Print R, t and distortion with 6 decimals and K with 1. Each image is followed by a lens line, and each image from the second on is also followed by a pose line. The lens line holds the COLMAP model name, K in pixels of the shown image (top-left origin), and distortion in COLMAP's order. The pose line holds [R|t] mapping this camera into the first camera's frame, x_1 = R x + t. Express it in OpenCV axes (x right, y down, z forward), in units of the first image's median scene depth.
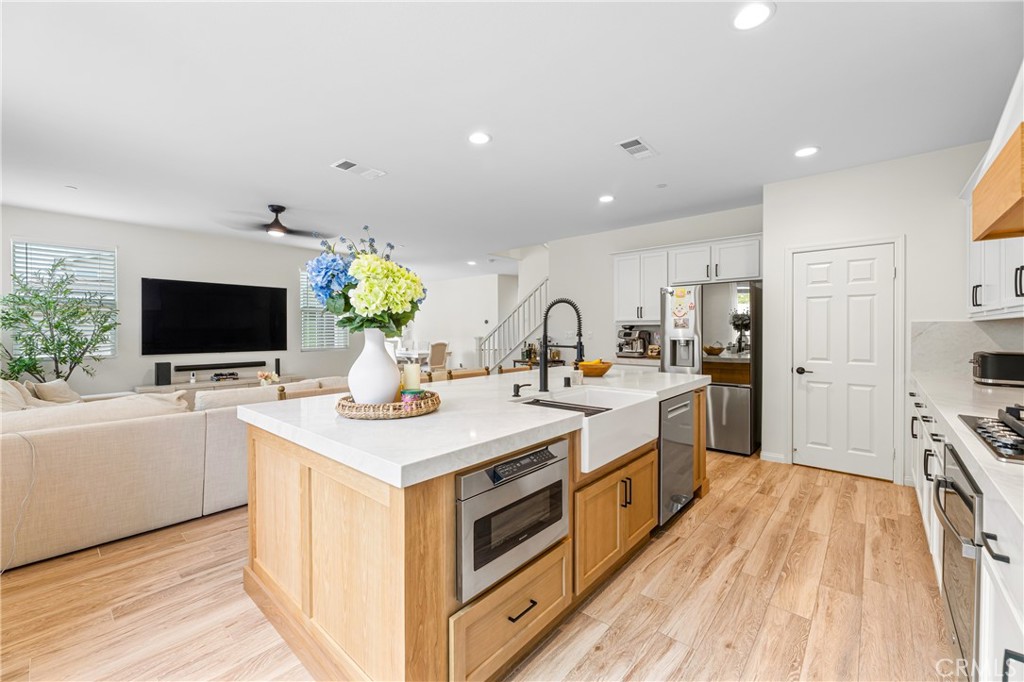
lens RADIAL K [[411.4, 0, 508.7], [0, 411.4, 341.0], [0, 0, 1]] dist [-0.000948, 0.000063]
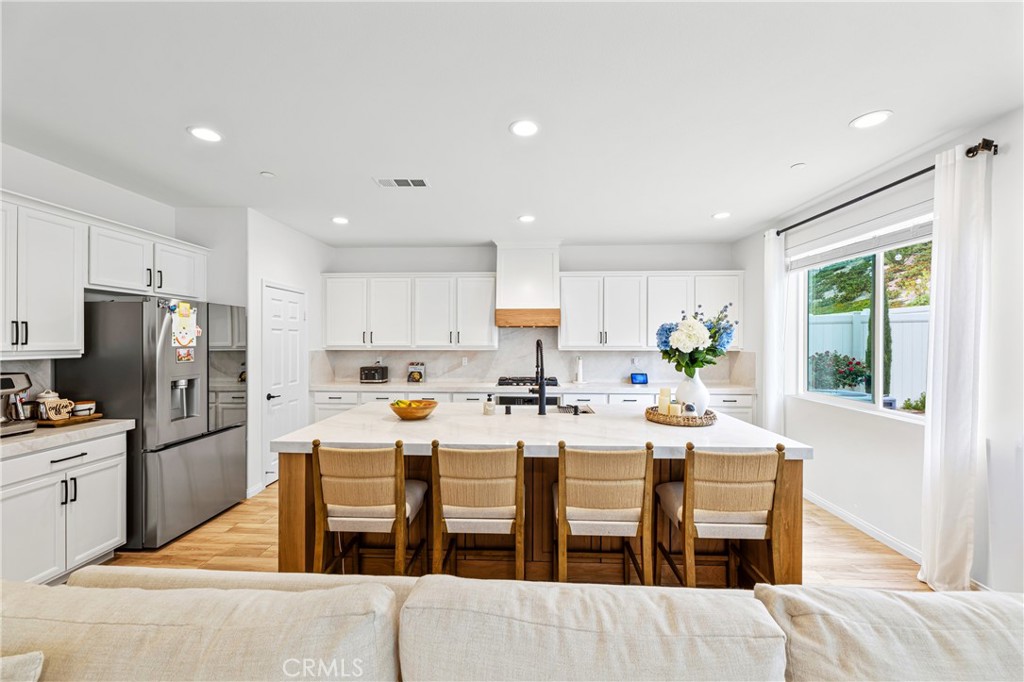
lens RADIAL K [[411.4, 0, 508.7], [0, 411.4, 341.0], [0, 0, 1]] dist [-0.000948, 0.000063]
pose [[-0.626296, 0.002506, 0.779581, -0.380183], [0.018786, 0.999753, 0.011879, -0.056379], [-0.779359, 0.022085, -0.626188, 0.876406]]
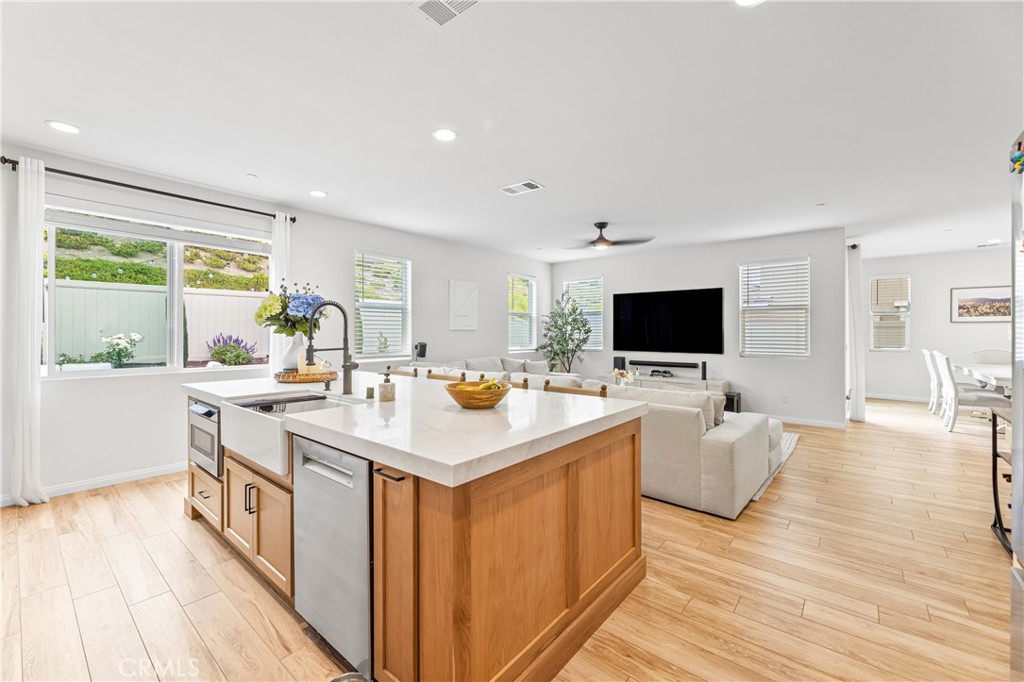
lens RADIAL K [[421.8, 0, 506.5], [0, 421.8, 332.6], [0, 0, 1]] dist [0.001053, 0.000155]
pose [[0.014555, 0.001266, -0.999893, 0.541829], [-0.024117, 0.999709, 0.000915, -0.019351], [0.999603, 0.024101, 0.014581, 0.657465]]
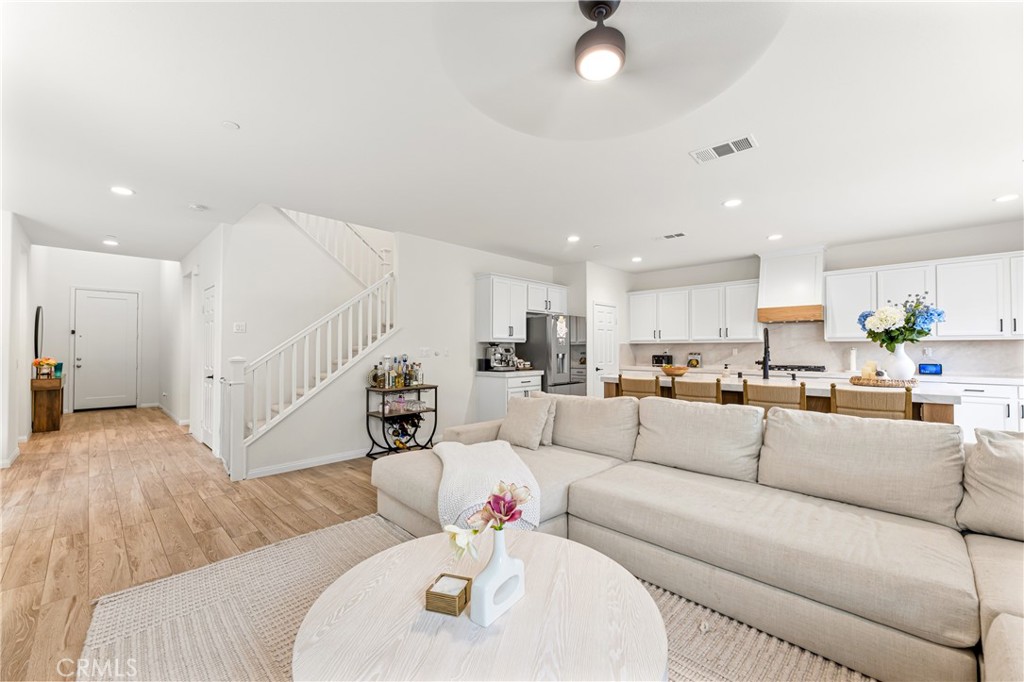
lens RADIAL K [[405.8, 0, 510.1], [0, 405.8, 343.1], [0, 0, 1]] dist [0.001400, 0.000174]
pose [[0.046916, 0.017765, 0.998741, -0.822075], [0.023810, 0.999538, -0.018897, -0.014966], [-0.998615, 0.024667, 0.046471, 0.964465]]
